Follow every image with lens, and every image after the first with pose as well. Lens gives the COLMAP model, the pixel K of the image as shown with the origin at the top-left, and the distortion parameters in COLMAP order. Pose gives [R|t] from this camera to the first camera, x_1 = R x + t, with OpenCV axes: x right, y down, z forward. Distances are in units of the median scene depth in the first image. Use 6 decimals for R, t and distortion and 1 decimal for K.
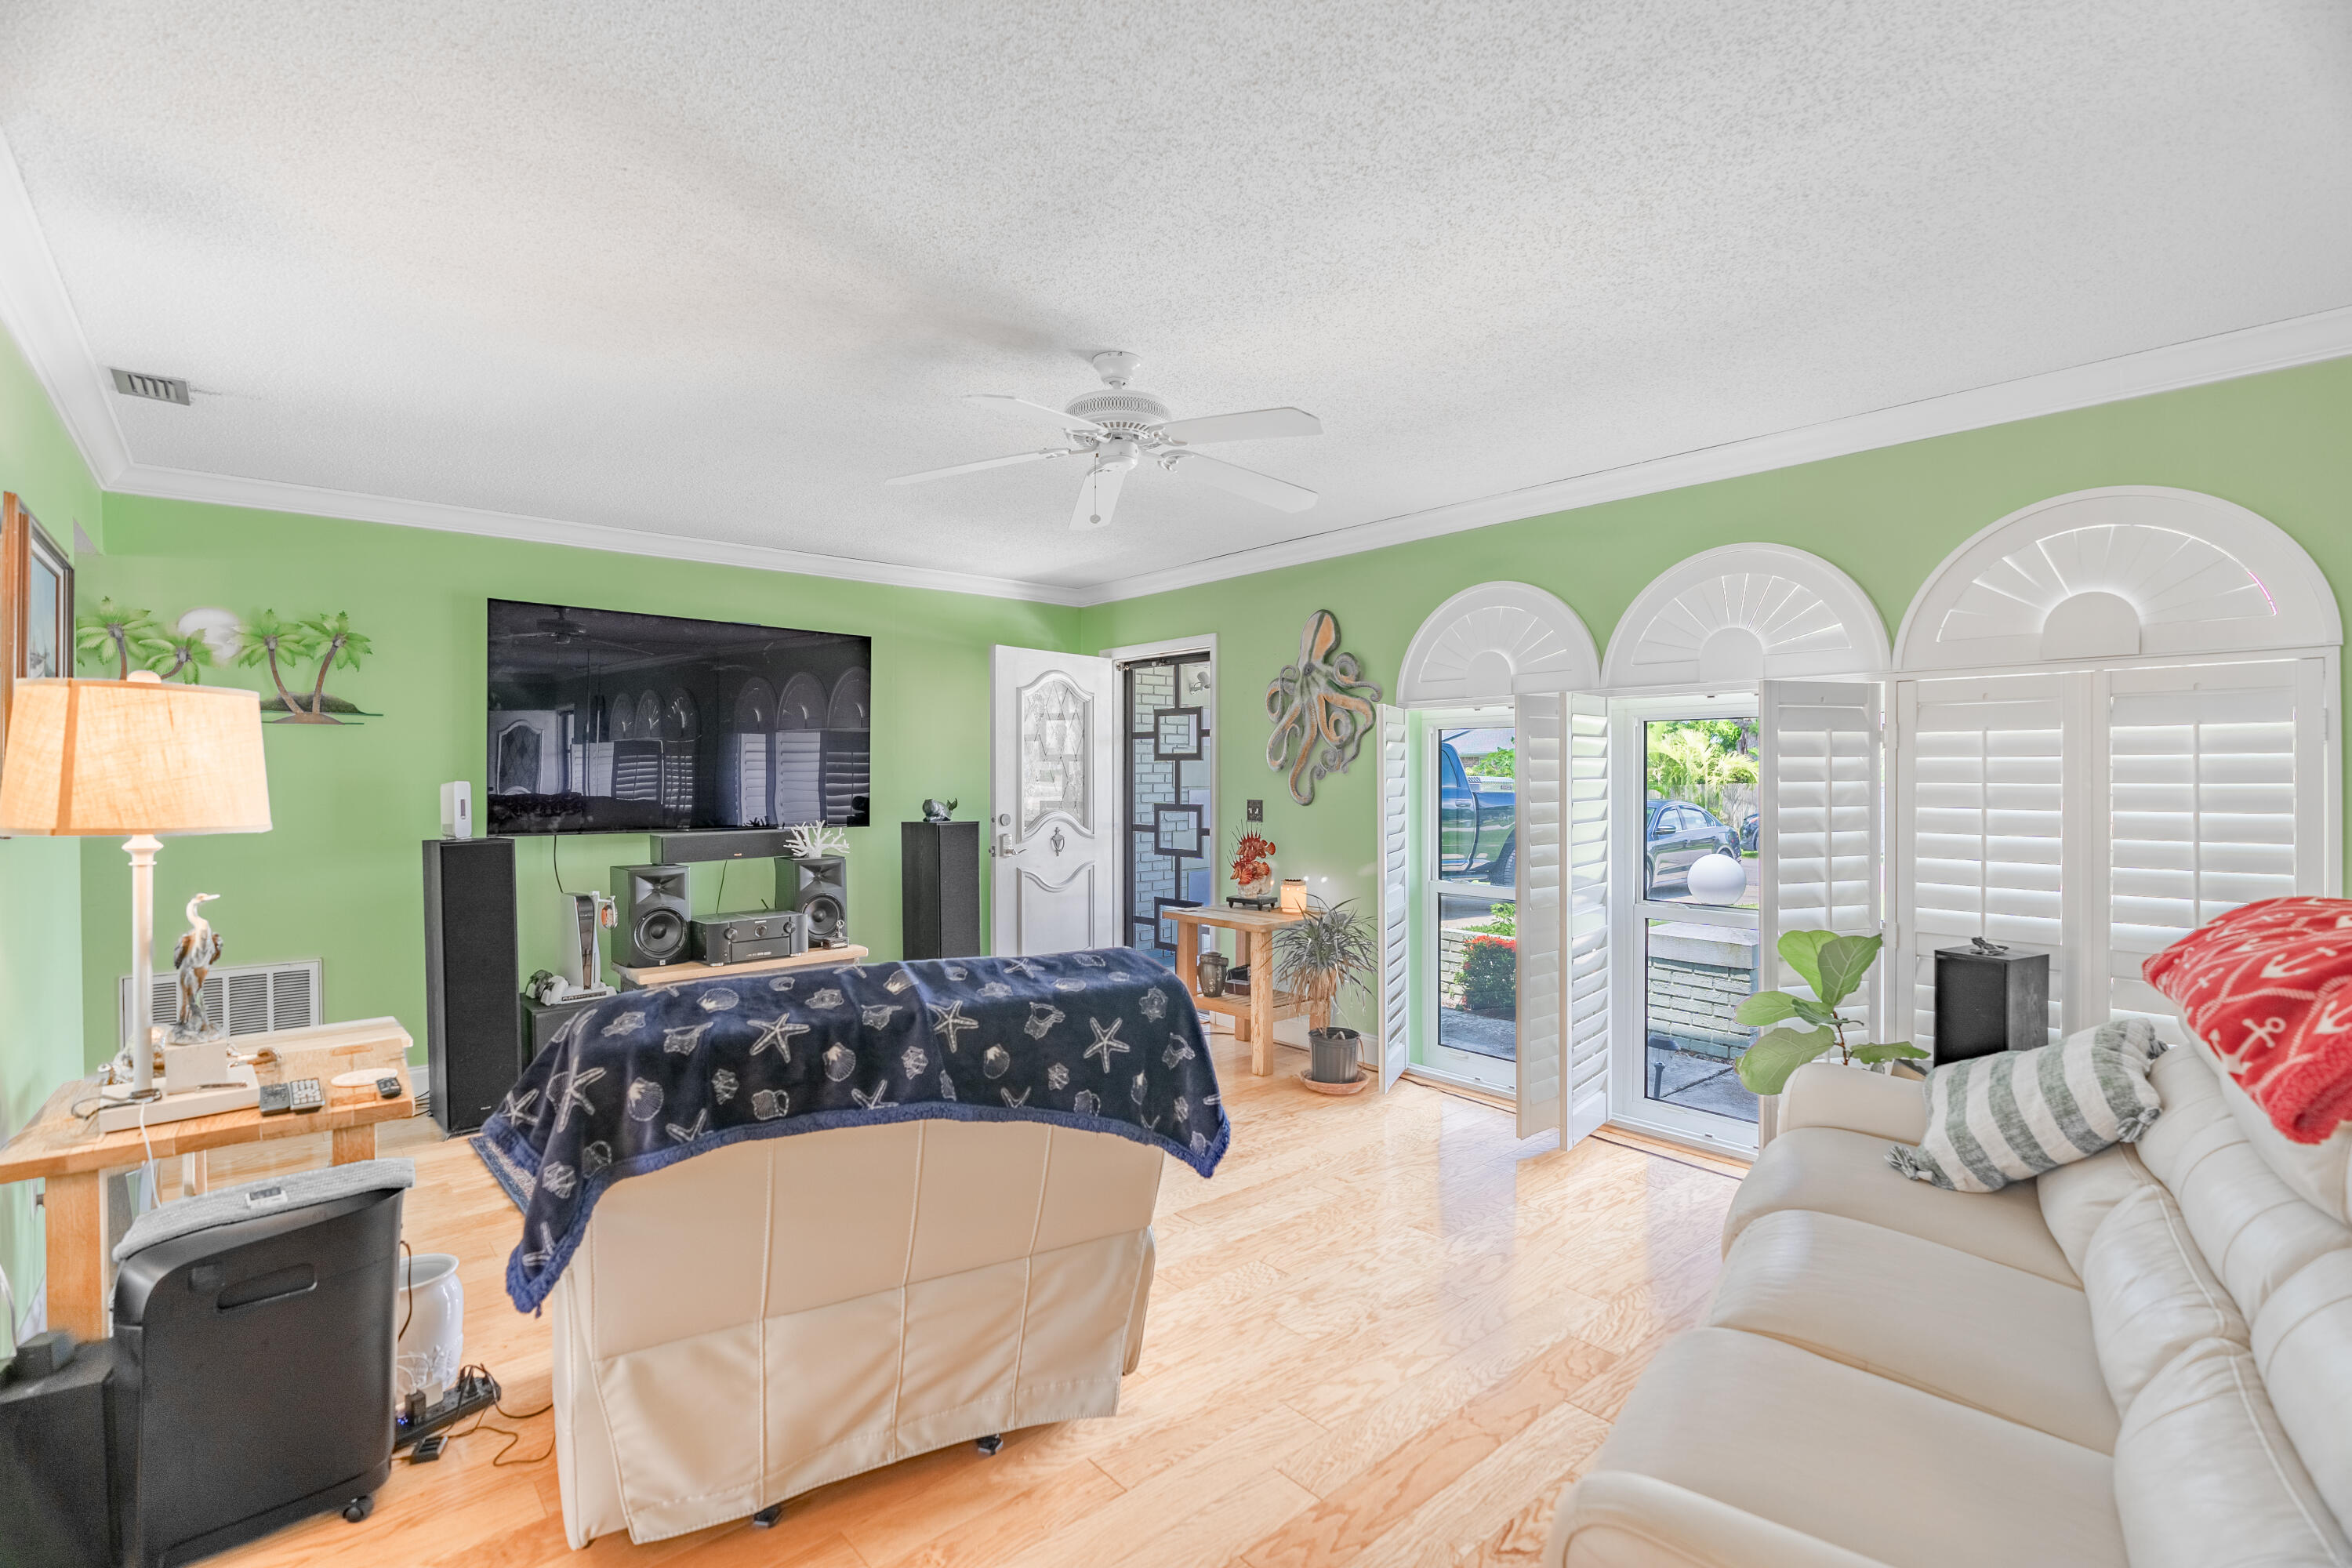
lens RADIAL K [[1065.7, 0, 1179.5], [0, 1065.7, 781.4], [0, 0, 1]] dist [-0.009712, 0.000635]
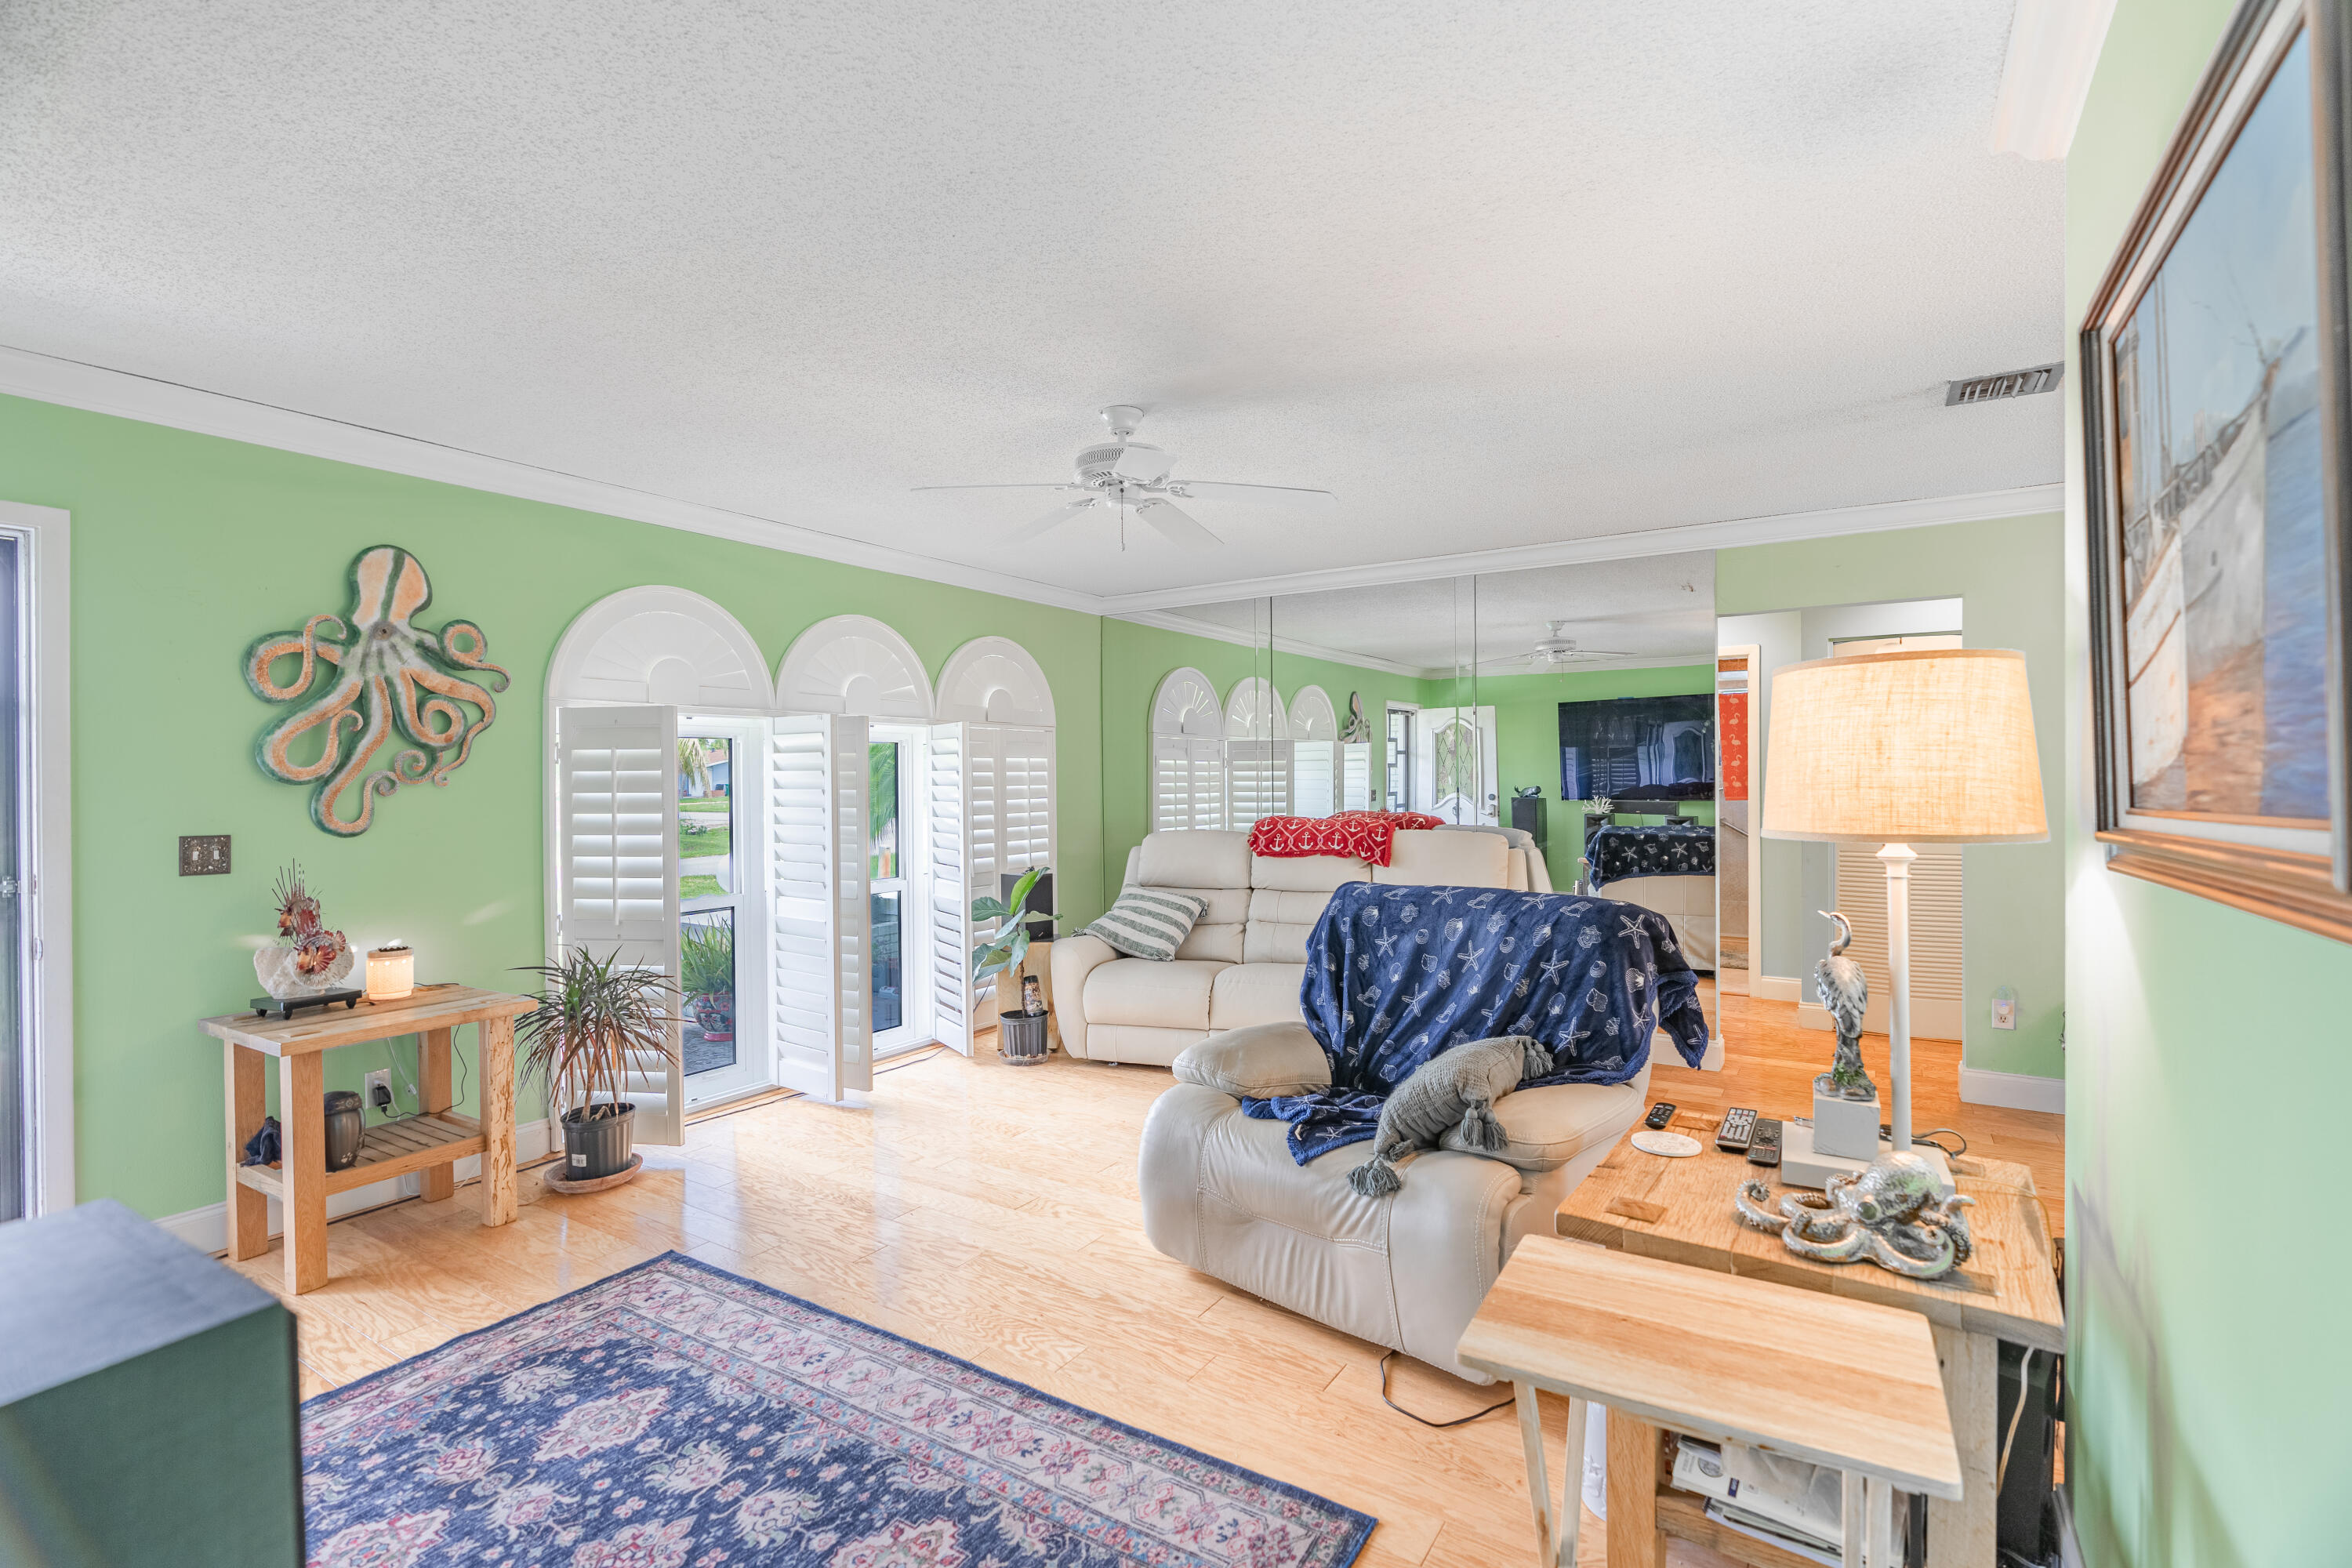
lens RADIAL K [[1065.7, 0, 1172.8], [0, 1065.7, 787.5], [0, 0, 1]] dist [-0.009712, 0.000635]
pose [[-0.275444, 0.002382, 0.961314, -0.673230], [0.022966, 0.999728, 0.004103, 0.001530], [-0.961043, 0.023208, -0.275424, 0.739020]]
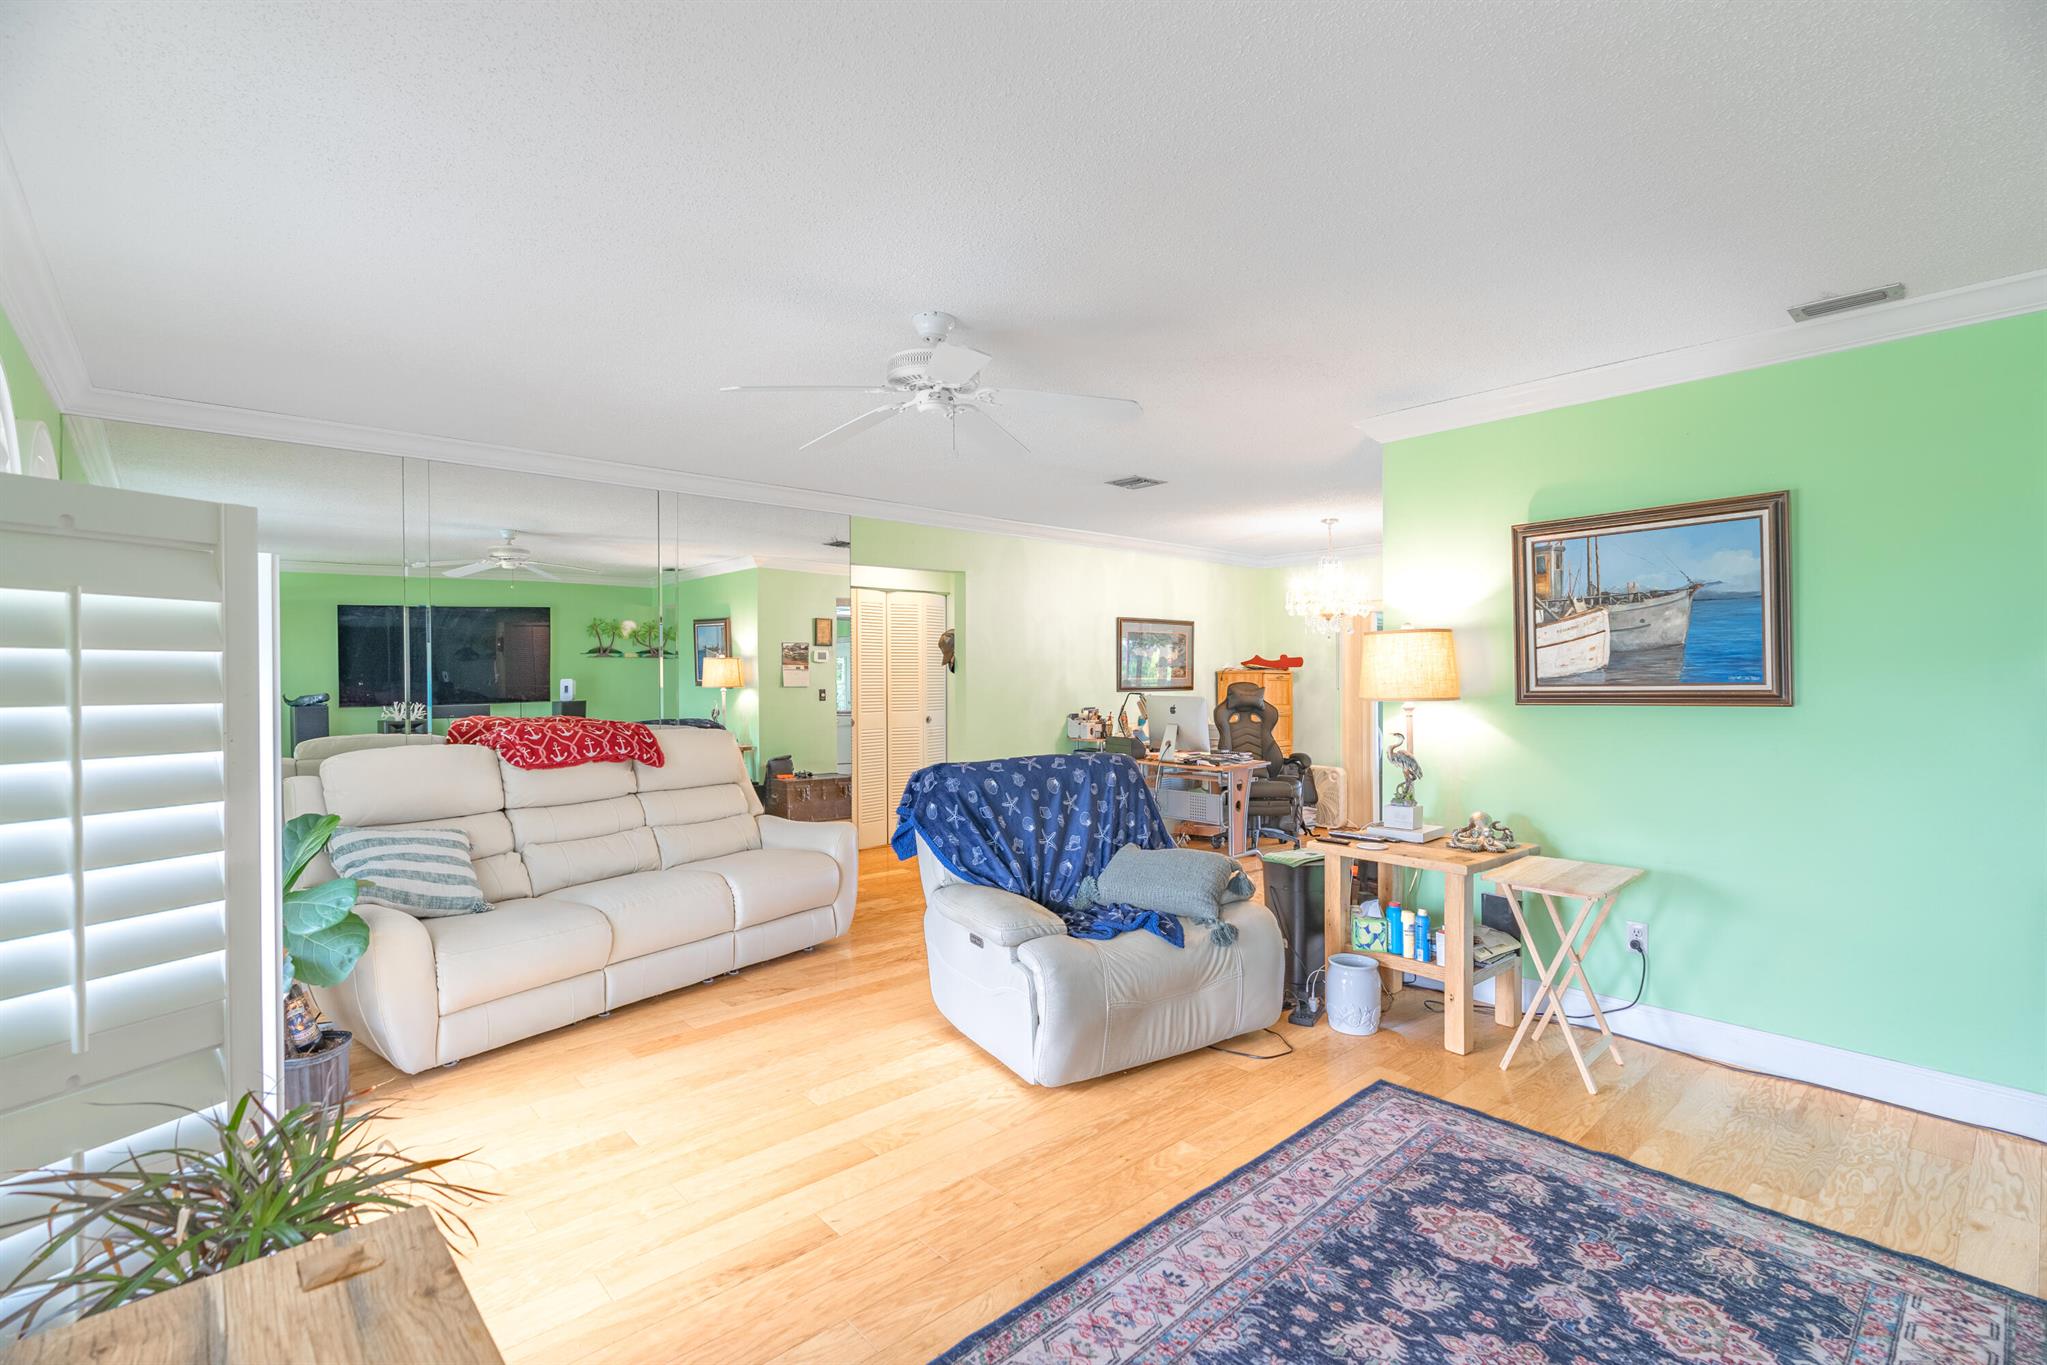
lens RADIAL K [[927.5, 0, 1020.3], [0, 927.5, 679.0], [0, 0, 1]] dist [-0.009712, 0.000635]
pose [[-0.999832, 0.012097, -0.013761, -0.074890], [0.011900, 0.999827, 0.014305, -0.008775], [0.013932, 0.014139, -0.999803, 1.180002]]
